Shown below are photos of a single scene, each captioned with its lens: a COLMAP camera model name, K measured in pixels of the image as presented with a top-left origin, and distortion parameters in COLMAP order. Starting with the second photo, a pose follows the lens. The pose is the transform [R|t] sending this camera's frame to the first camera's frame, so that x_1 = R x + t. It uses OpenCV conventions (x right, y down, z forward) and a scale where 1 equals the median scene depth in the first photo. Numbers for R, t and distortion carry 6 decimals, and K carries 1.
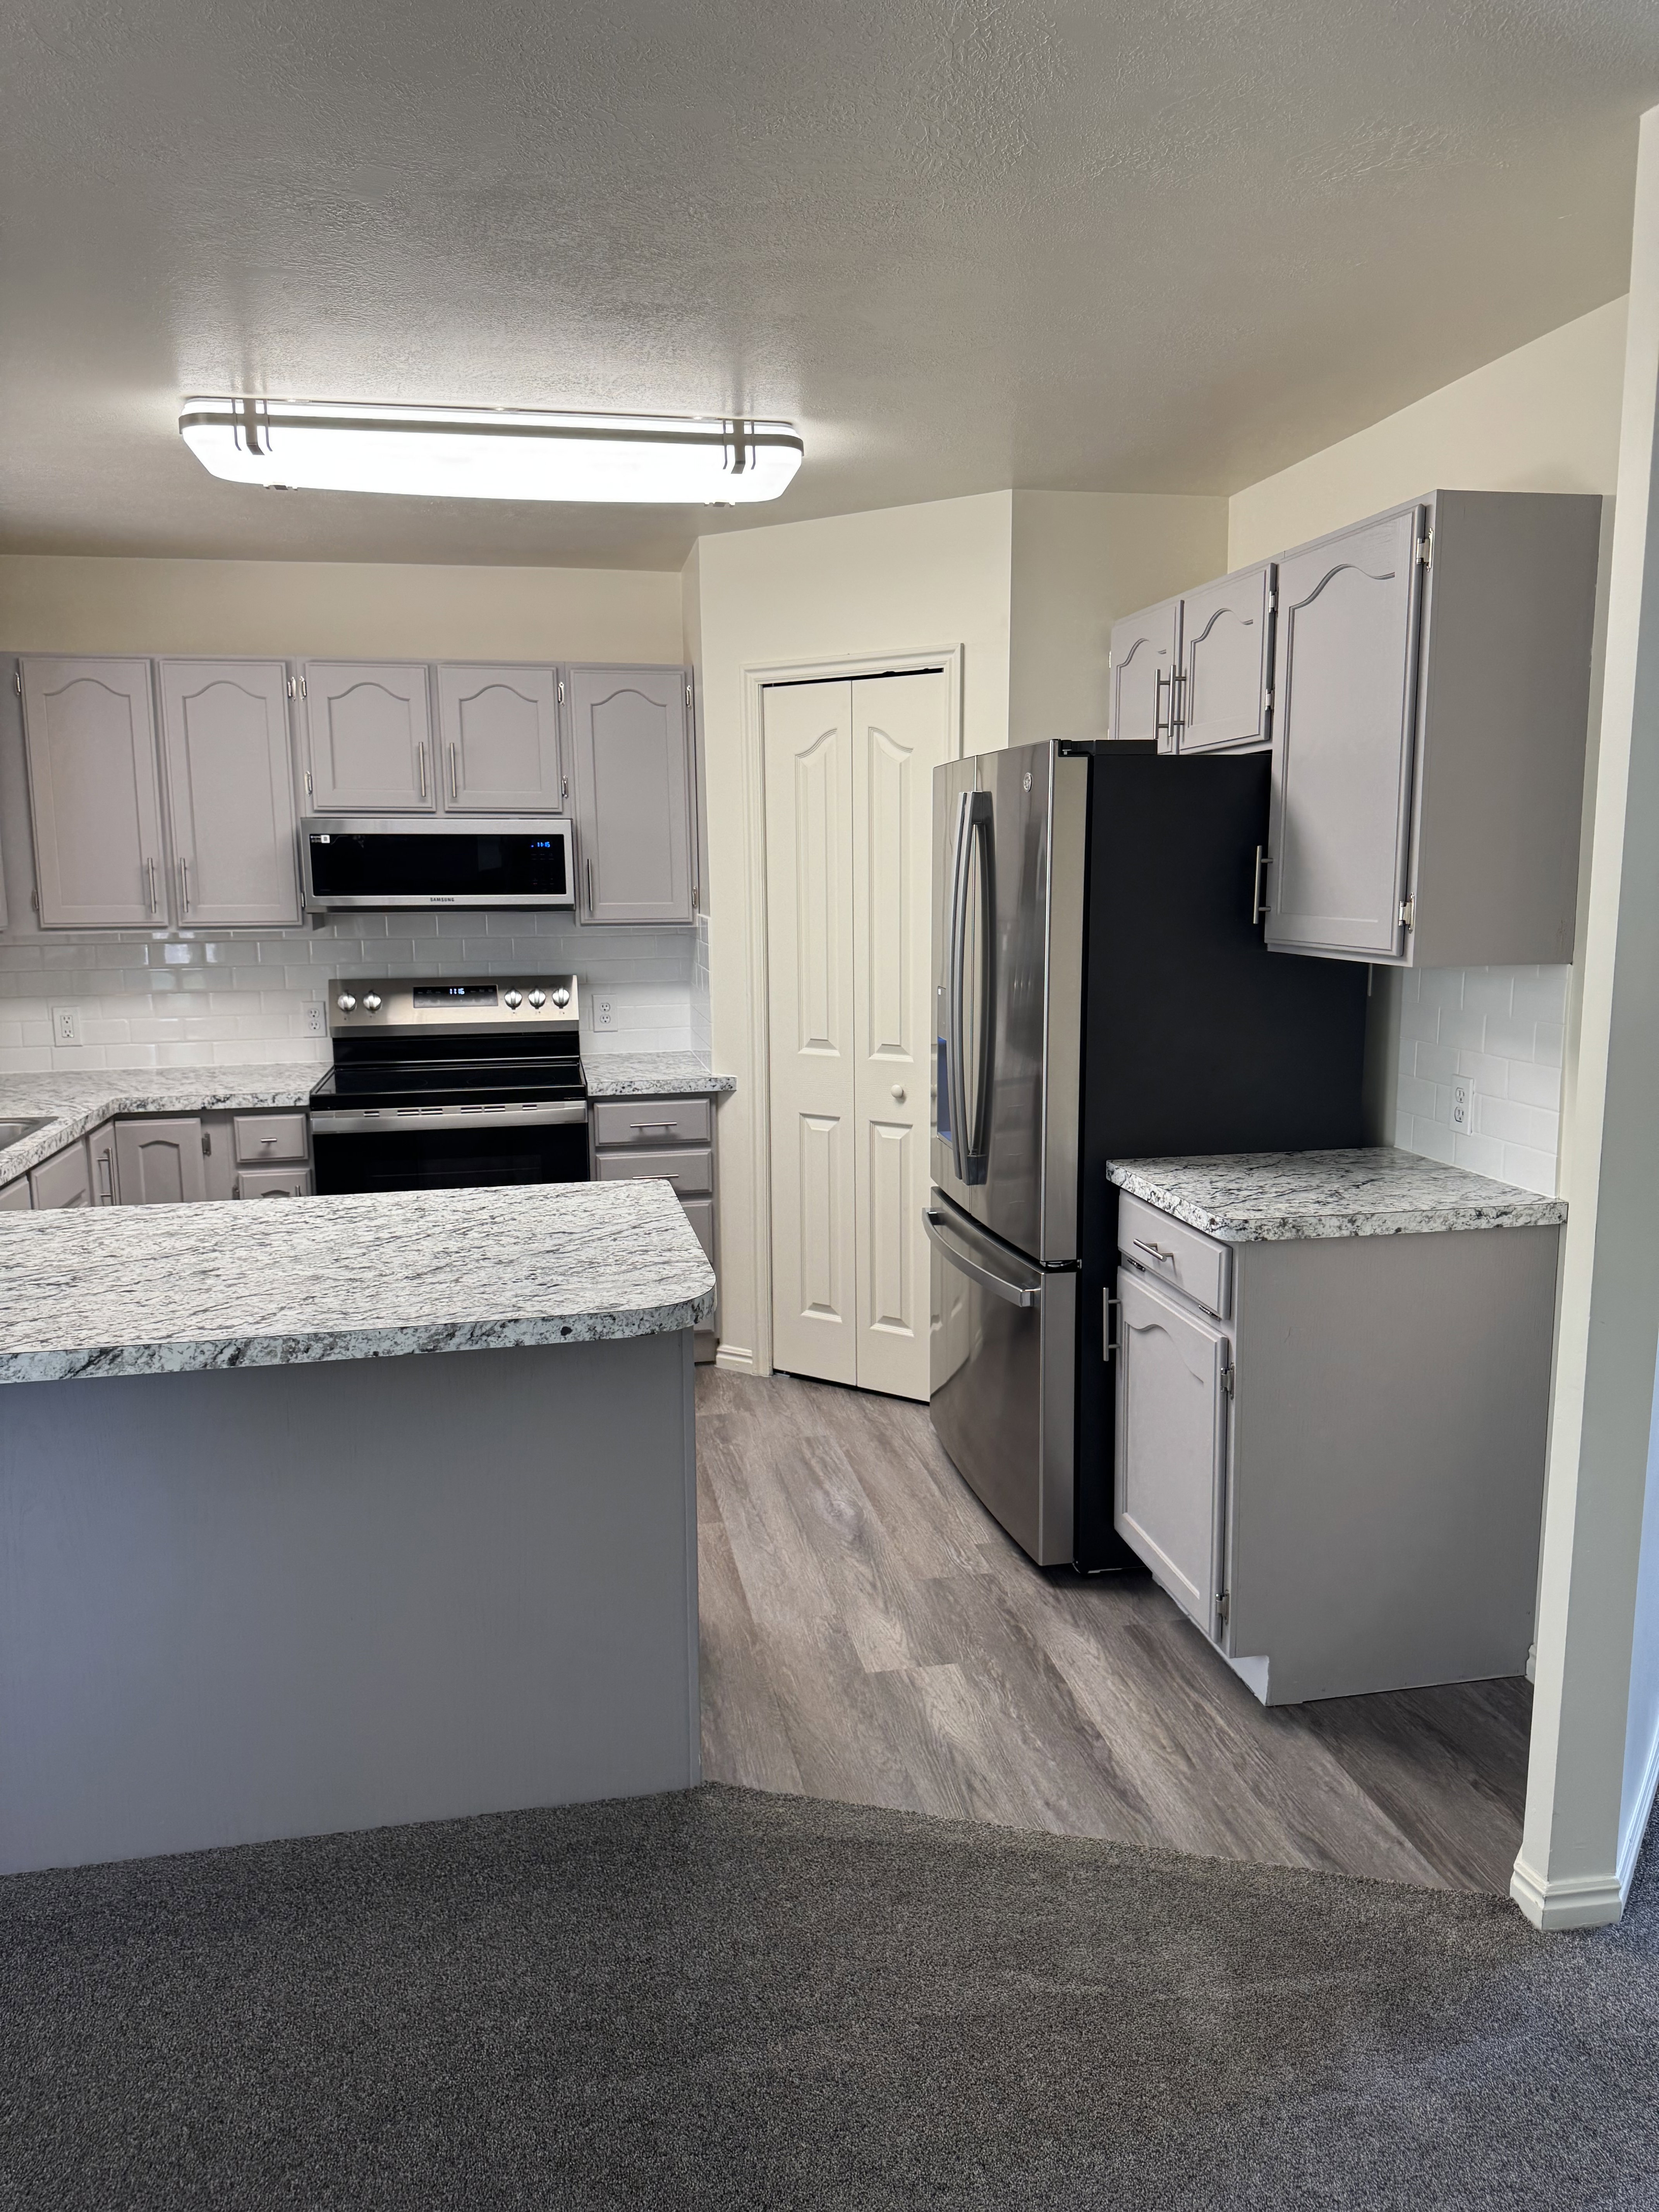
lens RADIAL K [[1569.4, 0, 827.9], [0, 1569.4, 1100.1], [0, 0, 1]] dist [0.191847, -0.359155]
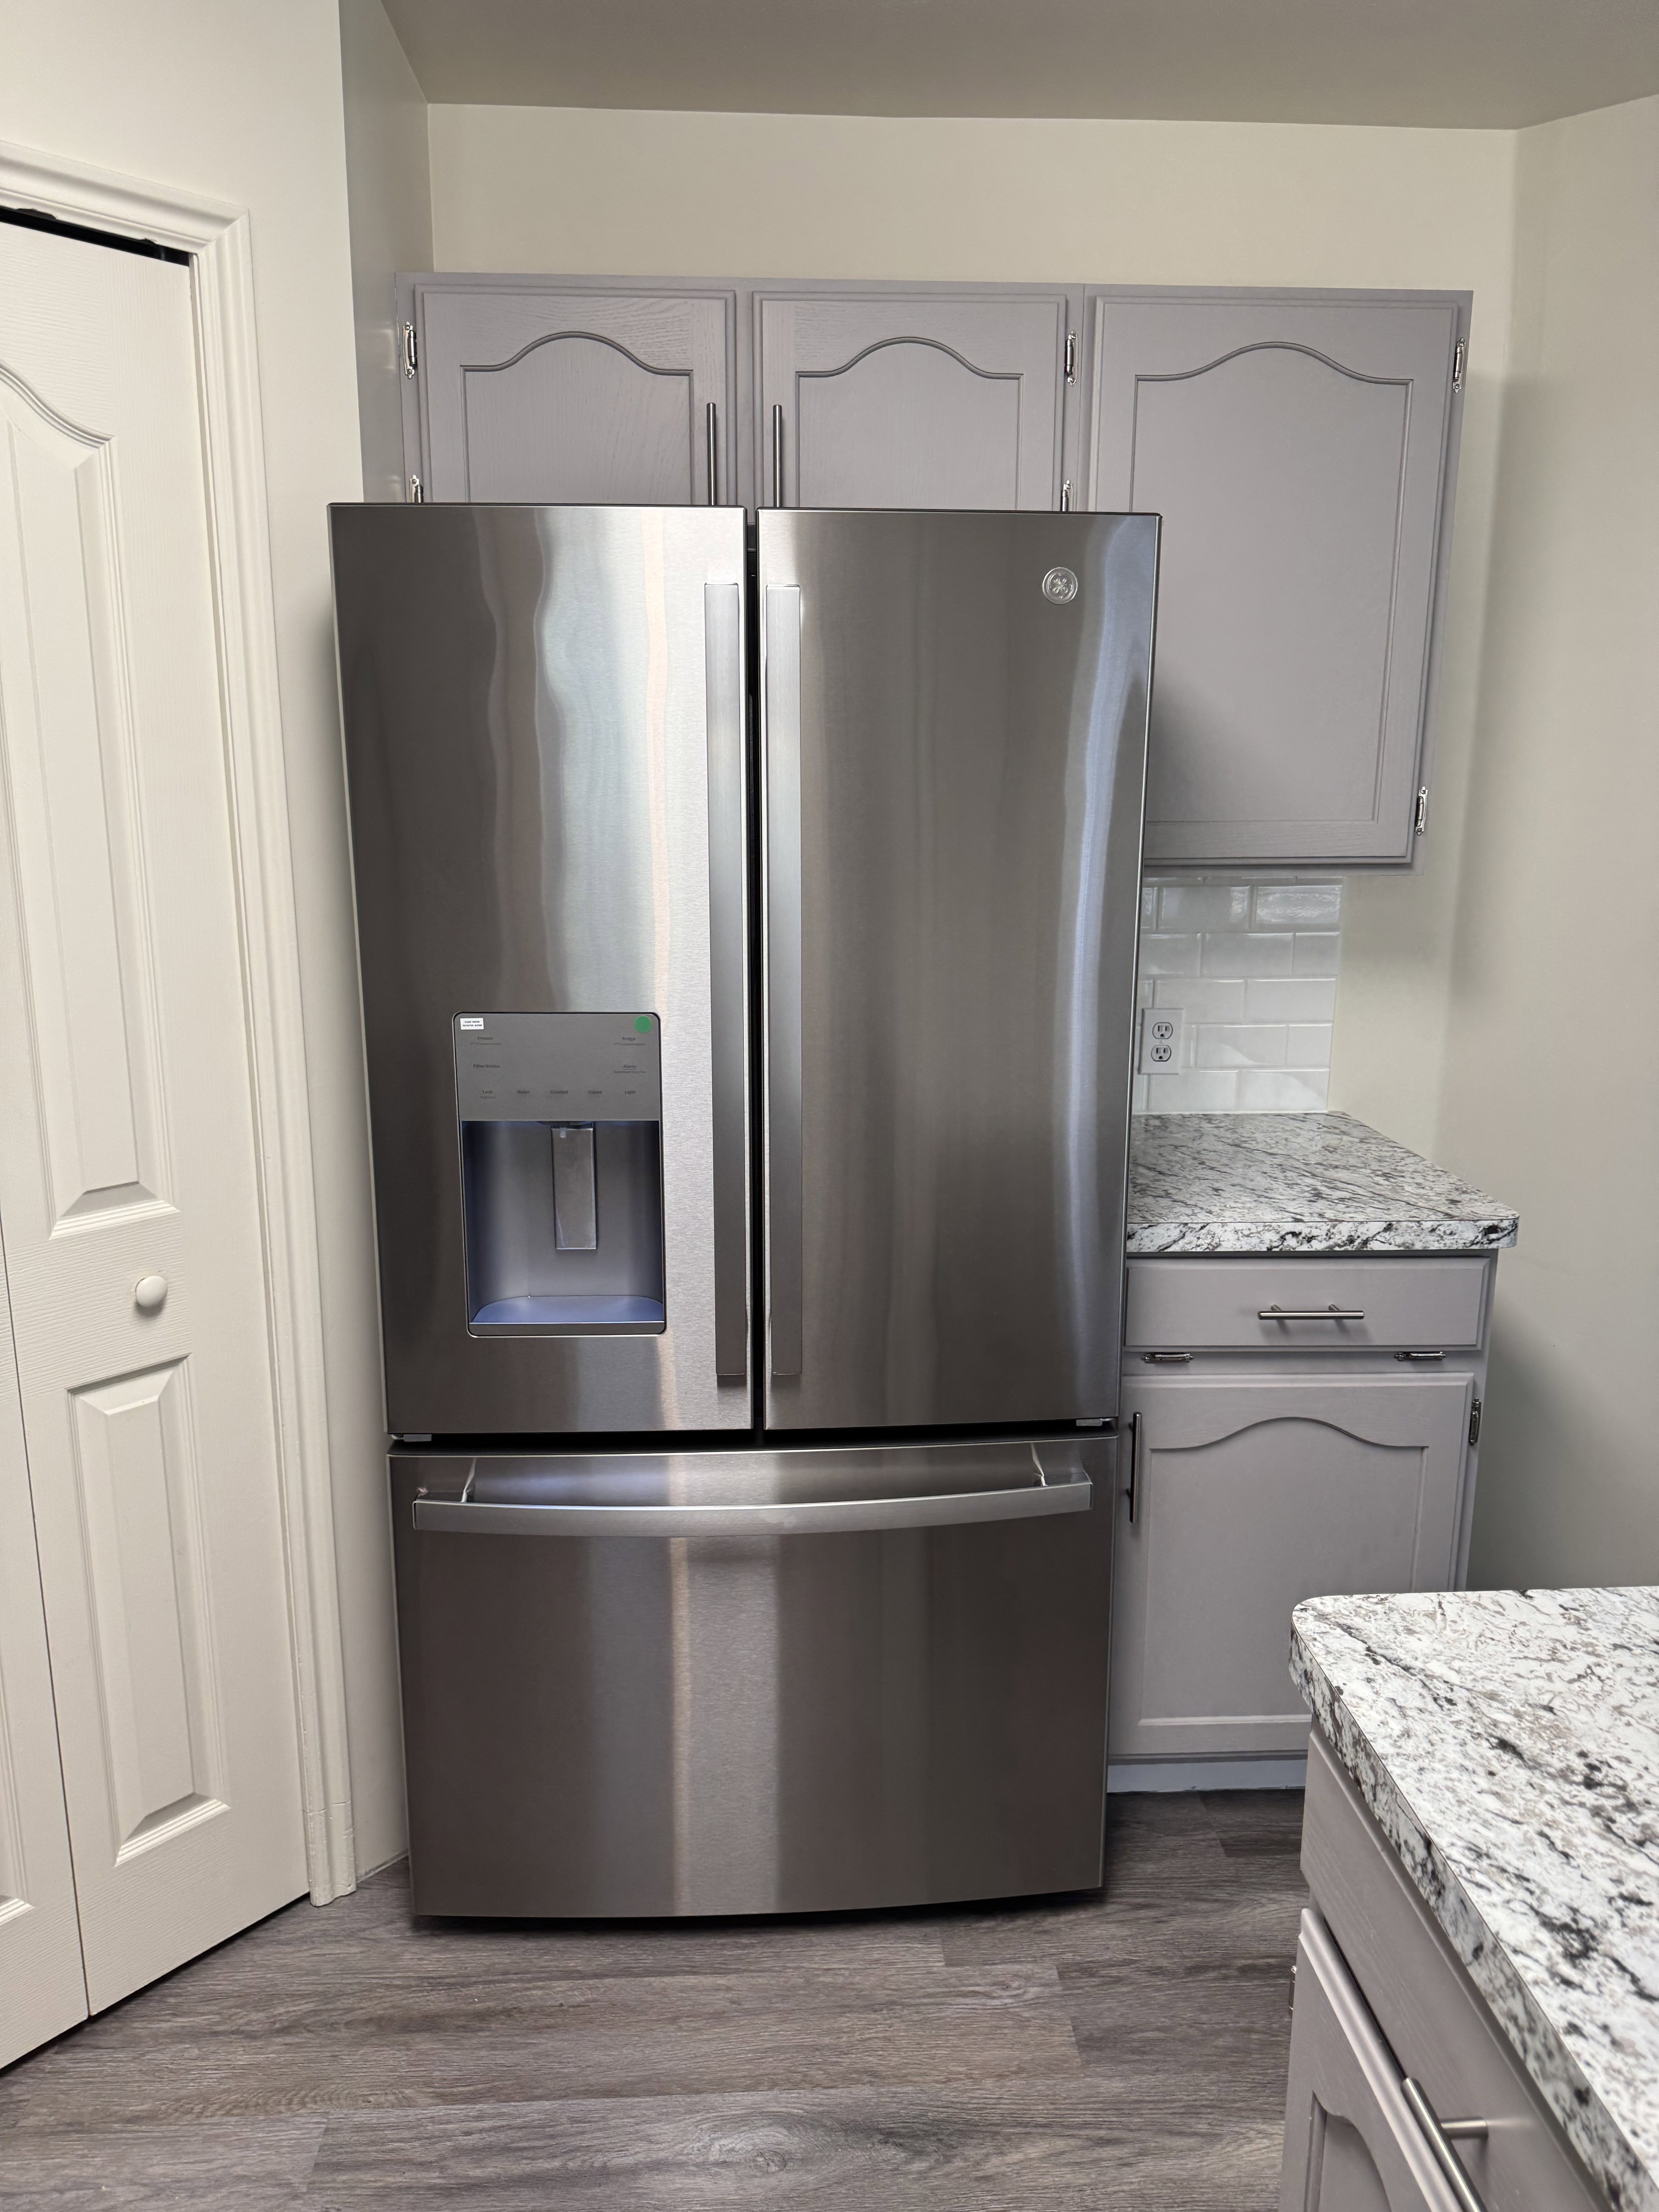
lens RADIAL K [[1575.0, 0, 792.4], [0, 1575.0, 1100.2], [0, 0, 1]] dist [0.018660, -0.020024]
pose [[0.127641, -0.199461, 0.971557, -0.315337], [0.142365, 0.973110, 0.181076, -0.101863], [-0.981550, 0.115203, 0.152605, 0.738691]]
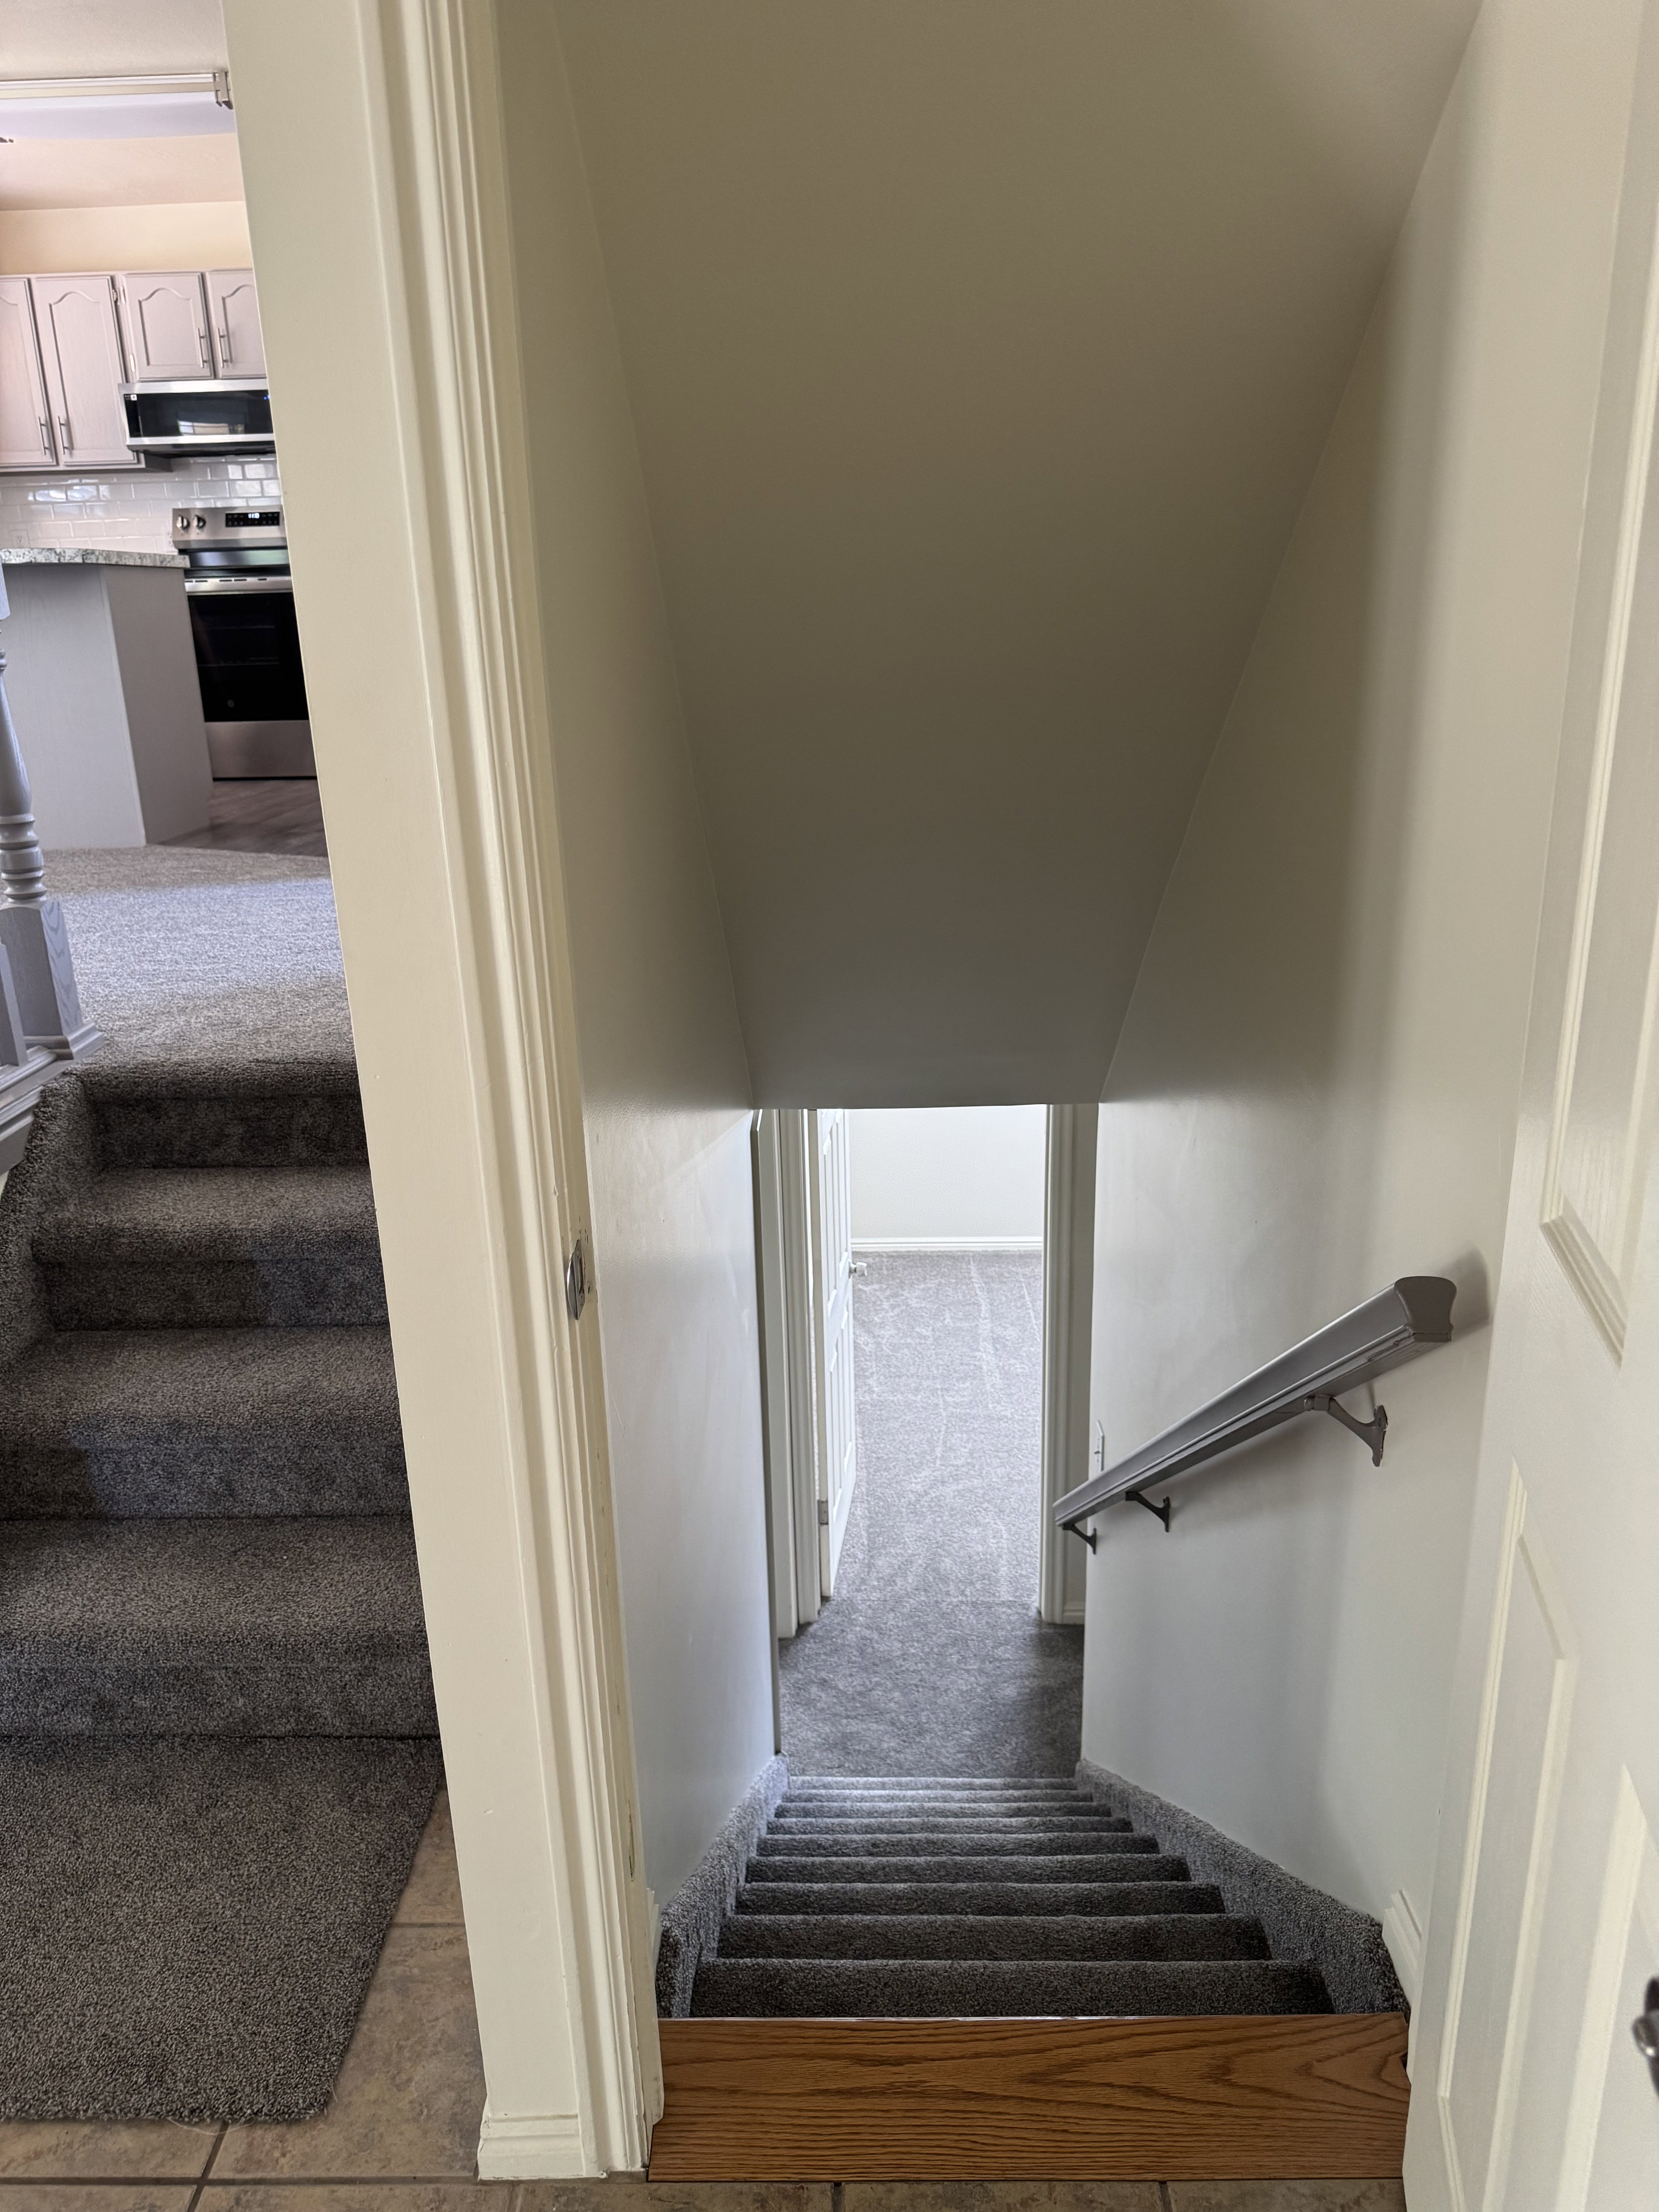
lens RADIAL K [[1574.9, 0, 805.8], [0, 1574.9, 1106.3], [0, 0, 1]] dist [0.122887, -0.183546]
pose [[0.976735, 0.051887, -0.208077, 0.653919], [-0.015791, 0.985055, 0.171515, 0.224519], [0.213867, -0.164239, 0.962957, -0.426933]]
